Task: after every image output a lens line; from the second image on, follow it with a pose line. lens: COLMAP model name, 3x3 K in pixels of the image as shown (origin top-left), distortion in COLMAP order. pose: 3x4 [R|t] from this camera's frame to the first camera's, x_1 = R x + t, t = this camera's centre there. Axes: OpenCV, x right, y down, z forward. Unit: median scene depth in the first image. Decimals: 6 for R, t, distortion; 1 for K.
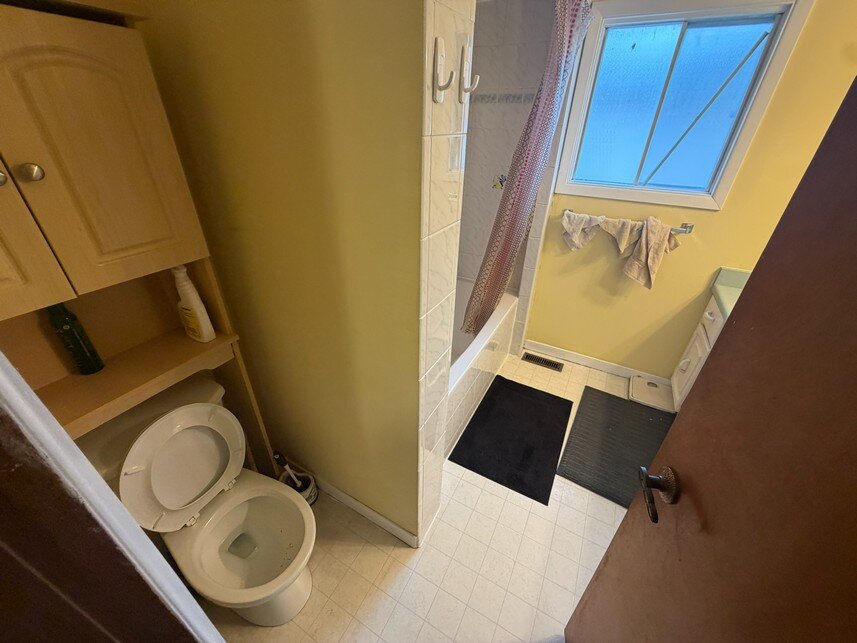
lens RADIAL K [[341.4, 0, 425.9], [0, 341.4, 318.5], [0, 0, 1]] dist [0.001150, 0.001059]
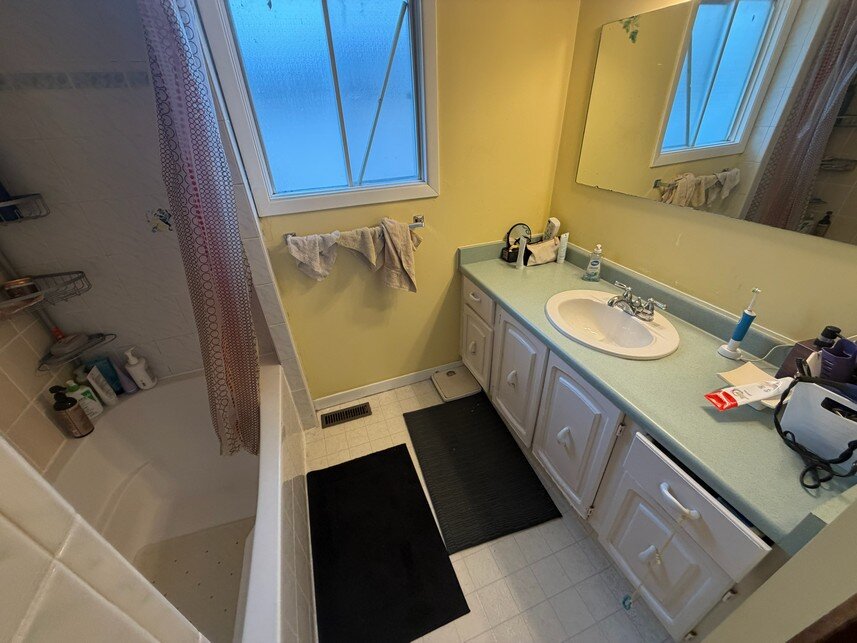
lens RADIAL K [[341.4, 0, 425.9], [0, 341.4, 318.5], [0, 0, 1]] dist [0.001150, 0.001059]
pose [[0.657207, -0.428252, 0.620226, 0.078583], [0.428637, 0.889232, 0.159800, -0.150820], [-0.619959, 0.160830, 0.767974, 0.287716]]
